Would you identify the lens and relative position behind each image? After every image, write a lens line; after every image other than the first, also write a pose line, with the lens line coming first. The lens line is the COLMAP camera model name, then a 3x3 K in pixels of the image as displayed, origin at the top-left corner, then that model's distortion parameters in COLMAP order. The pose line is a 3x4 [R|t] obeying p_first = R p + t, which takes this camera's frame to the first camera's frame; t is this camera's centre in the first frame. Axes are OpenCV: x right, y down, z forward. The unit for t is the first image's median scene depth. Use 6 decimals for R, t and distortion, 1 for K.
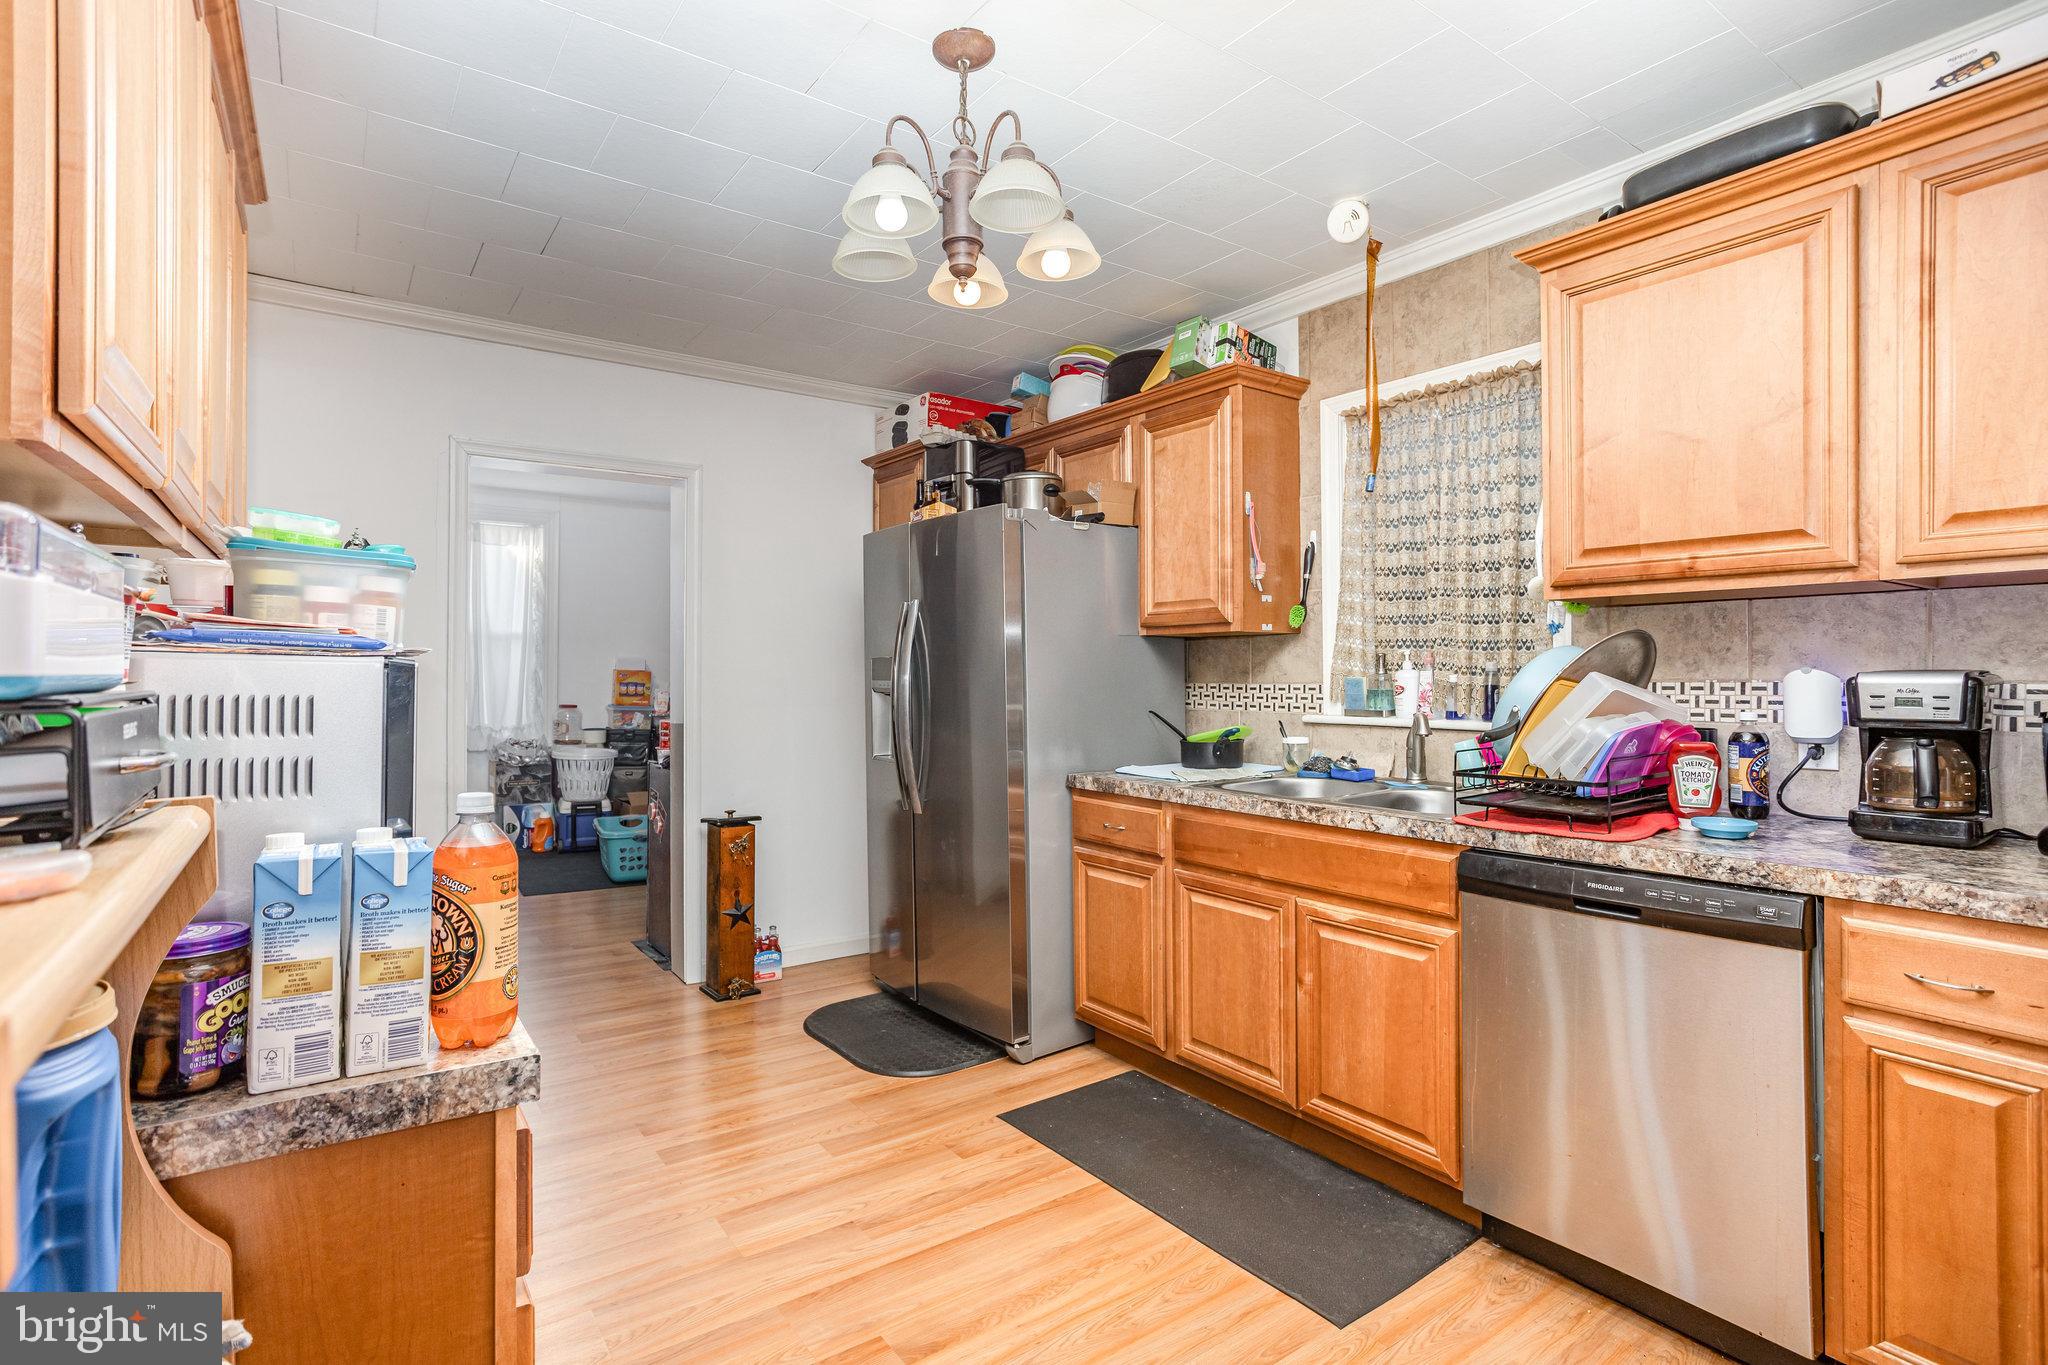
lens RADIAL K [[988.6, 0, 1010.8], [0, 988.6, 669.3], [0, 0, 1]] dist [-0.037676, 0.002306]
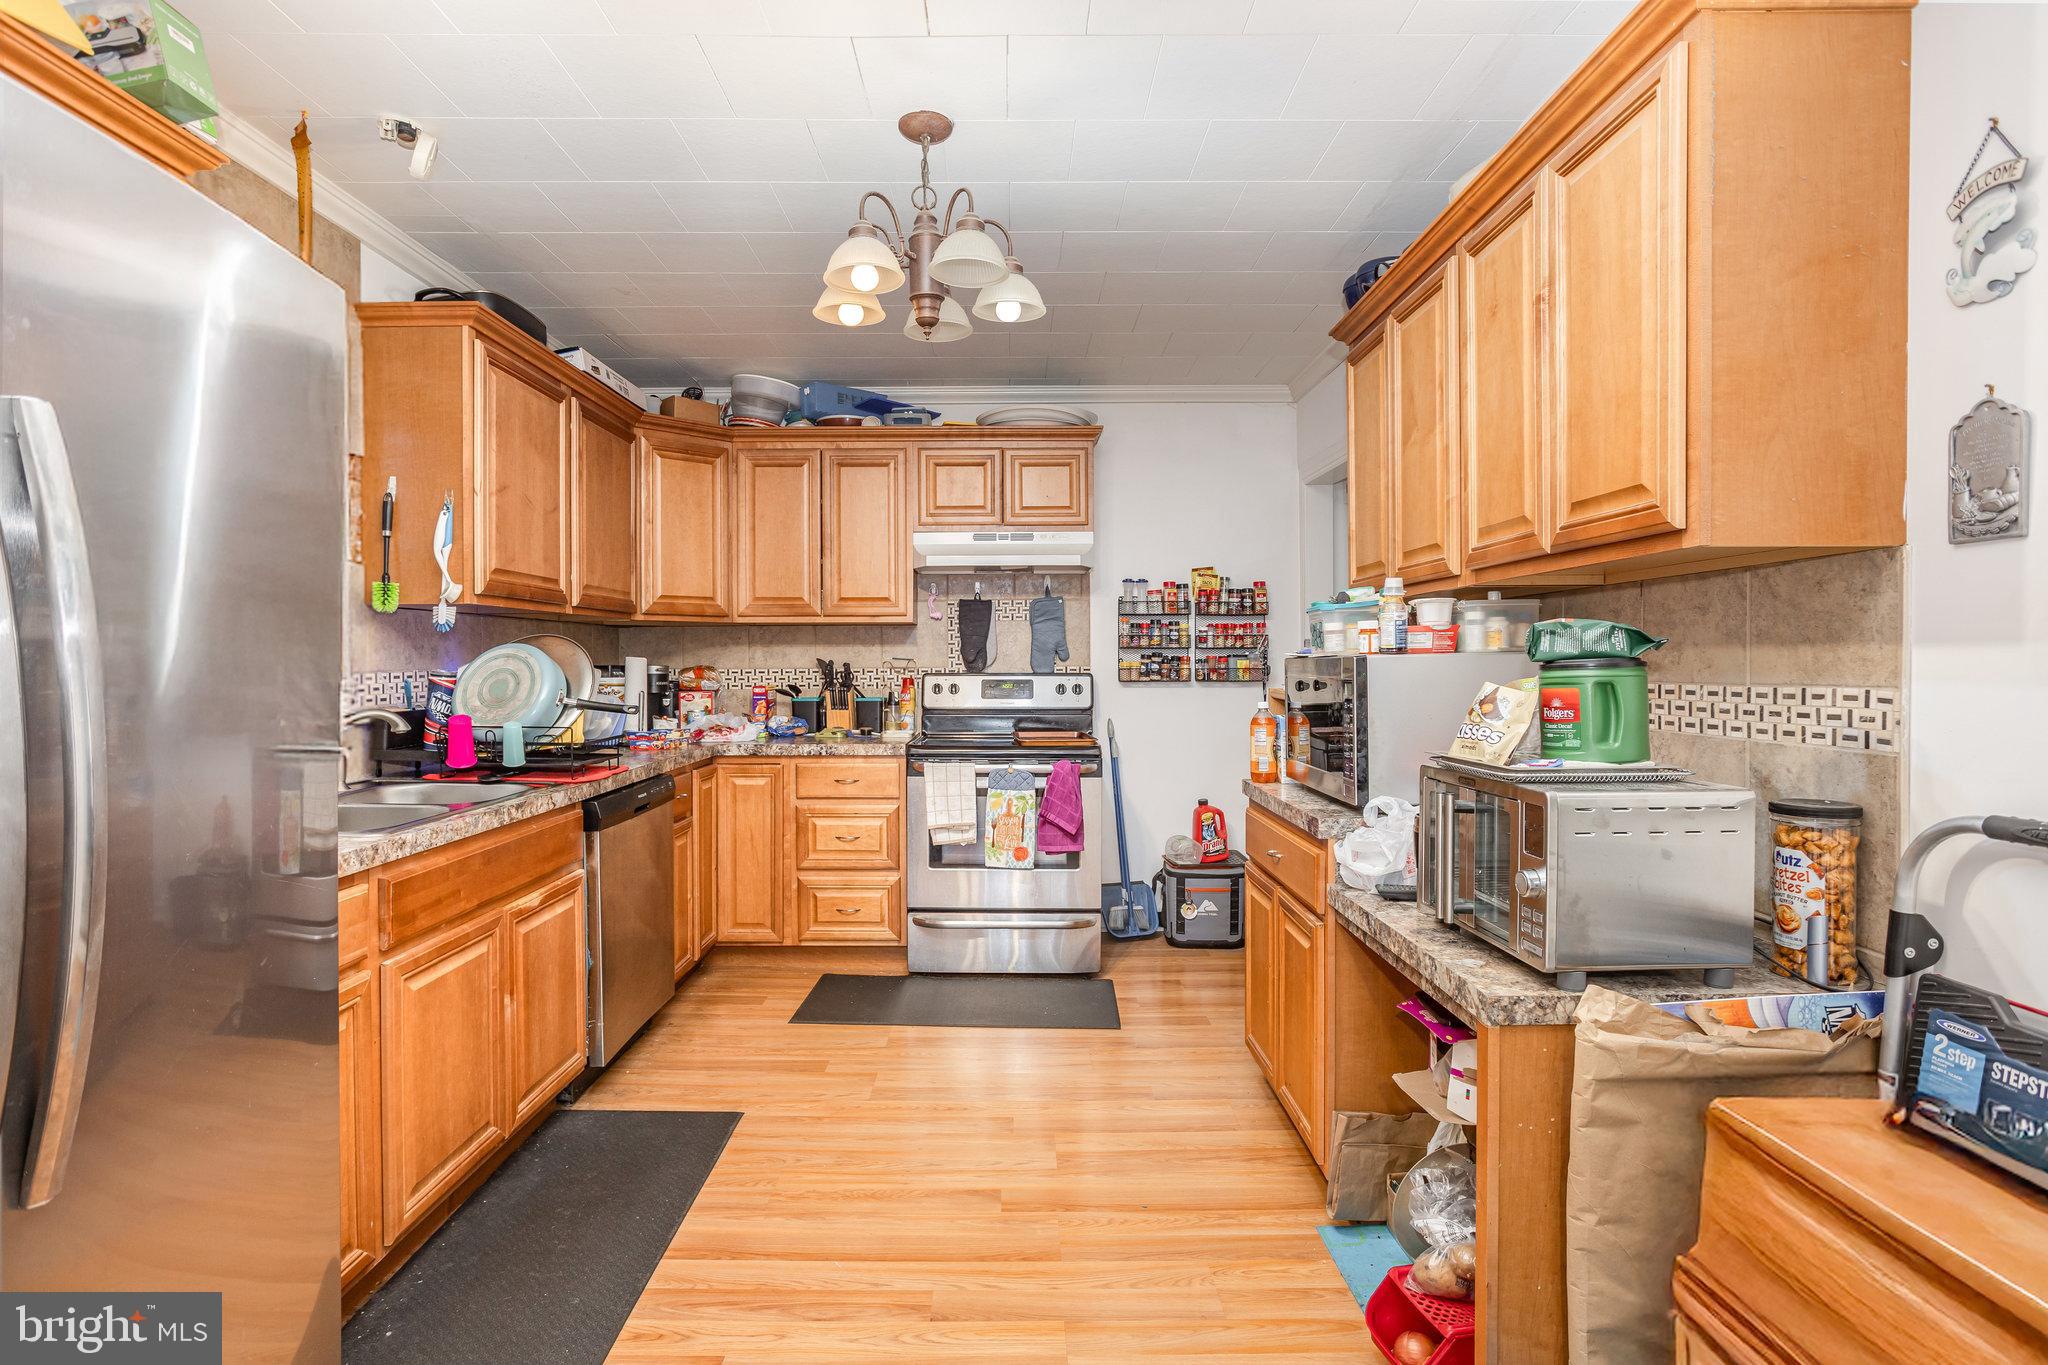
lens RADIAL K [[1081.3, 0, 1005.4], [0, 1081.3, 666.8], [0, 0, 1]] dist [-0.059946, 0.011306]
pose [[-0.830013, 0.001418, 0.557742, -0.675656], [0.003608, 0.999989, 0.002827, 0.004050], [-0.557732, 0.004359, -0.830010, 1.606405]]
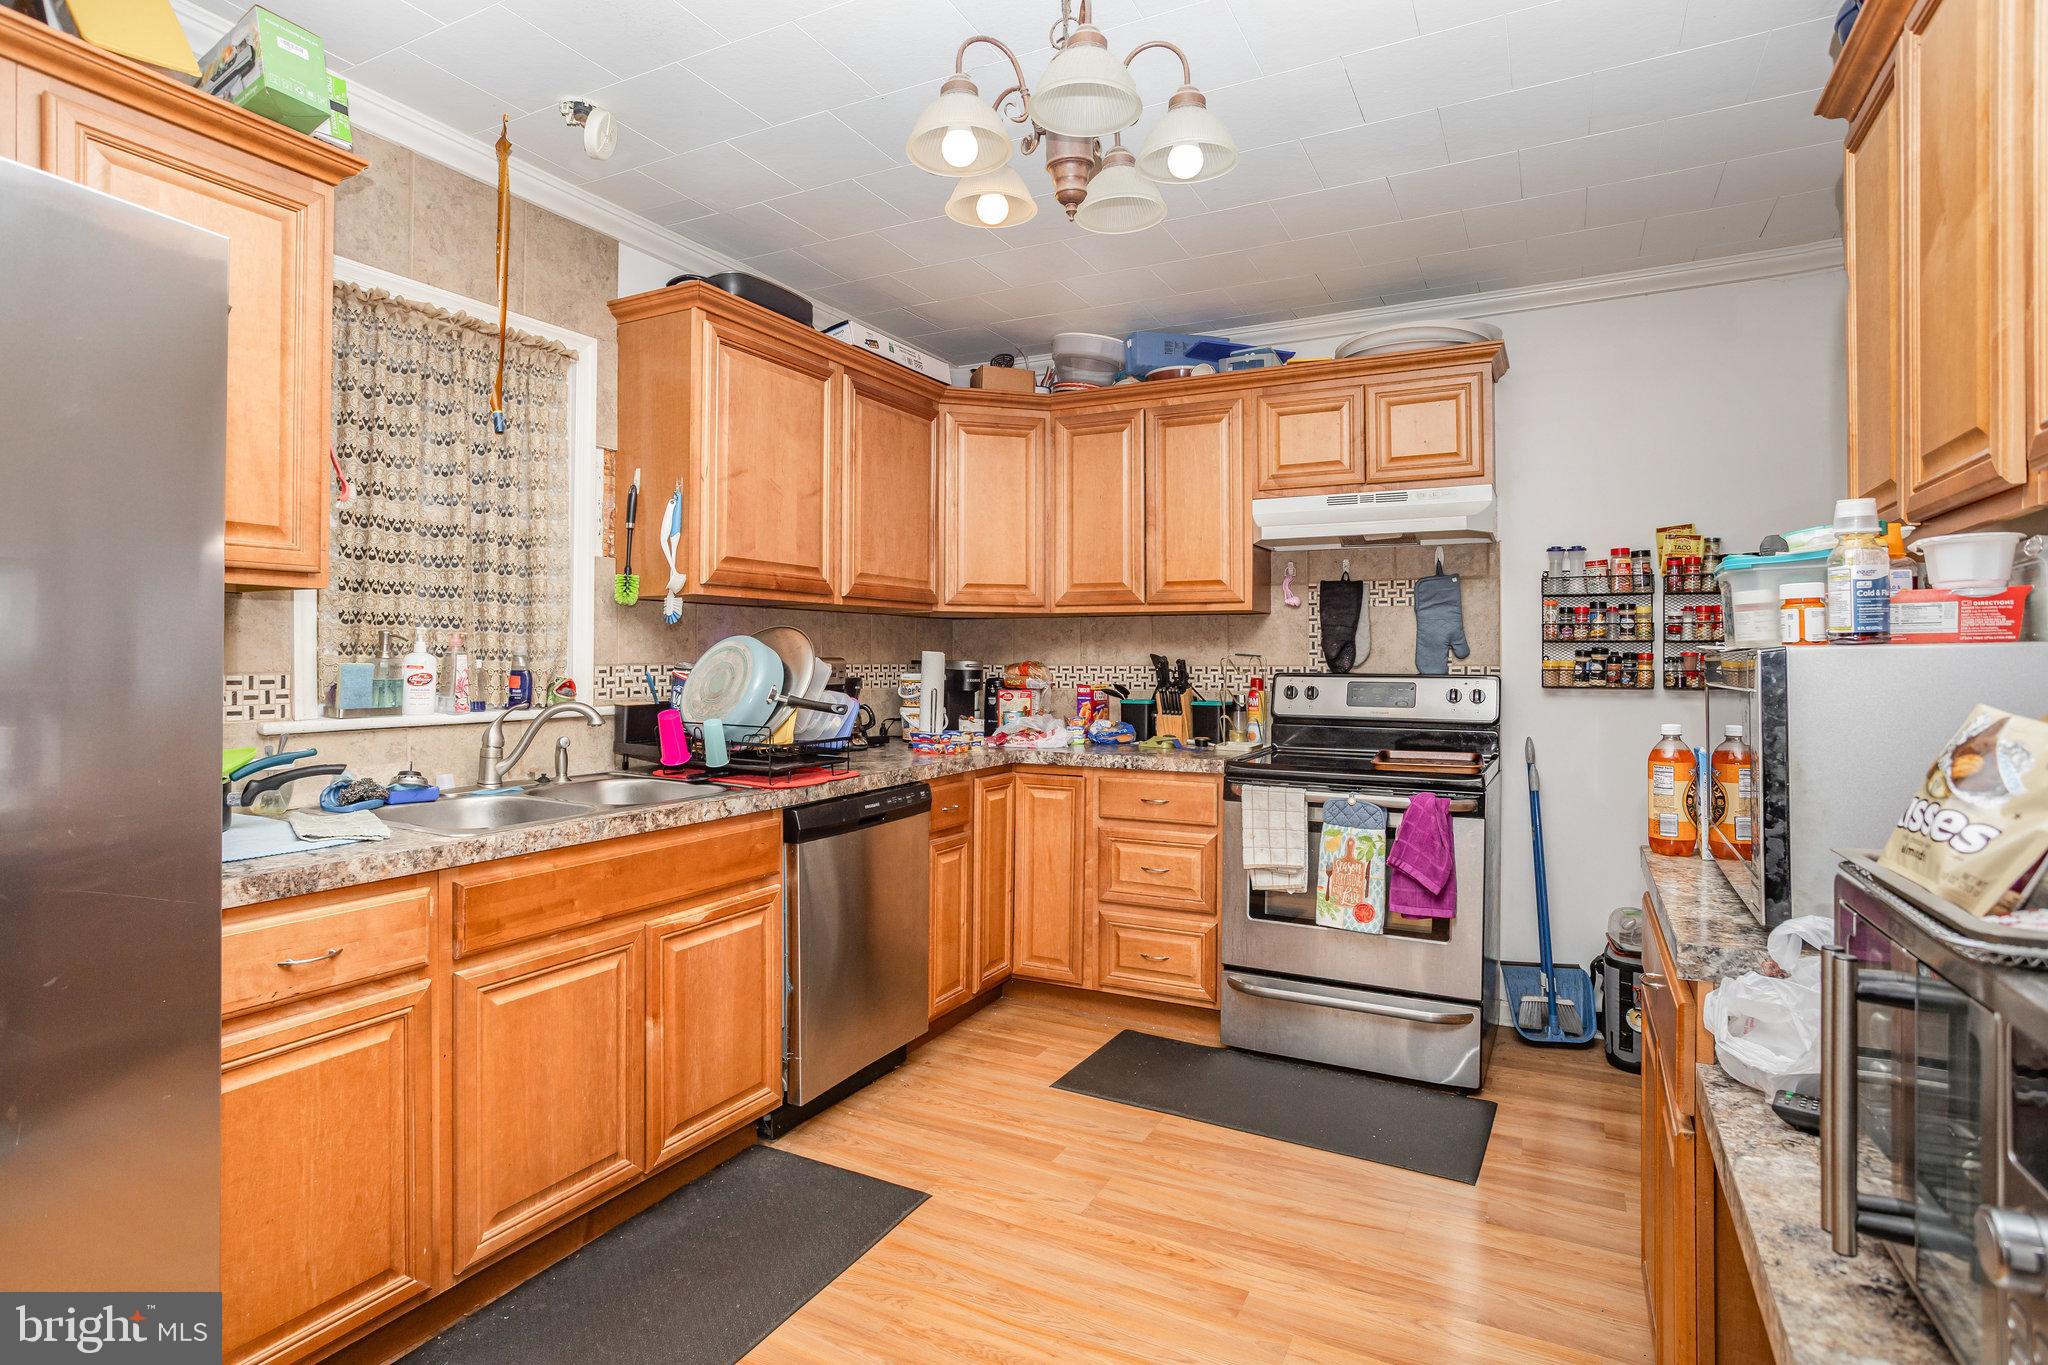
lens RADIAL K [[1081.3, 0, 977.6], [0, 1081.3, 641.2], [0, 0, 1]] dist [-0.059946, 0.011306]
pose [[-0.445352, 0.015527, 0.895221, -0.683816], [-0.004009, 0.999805, -0.019335, 0.006465], [-0.895347, -0.012200, -0.445203, 1.187681]]
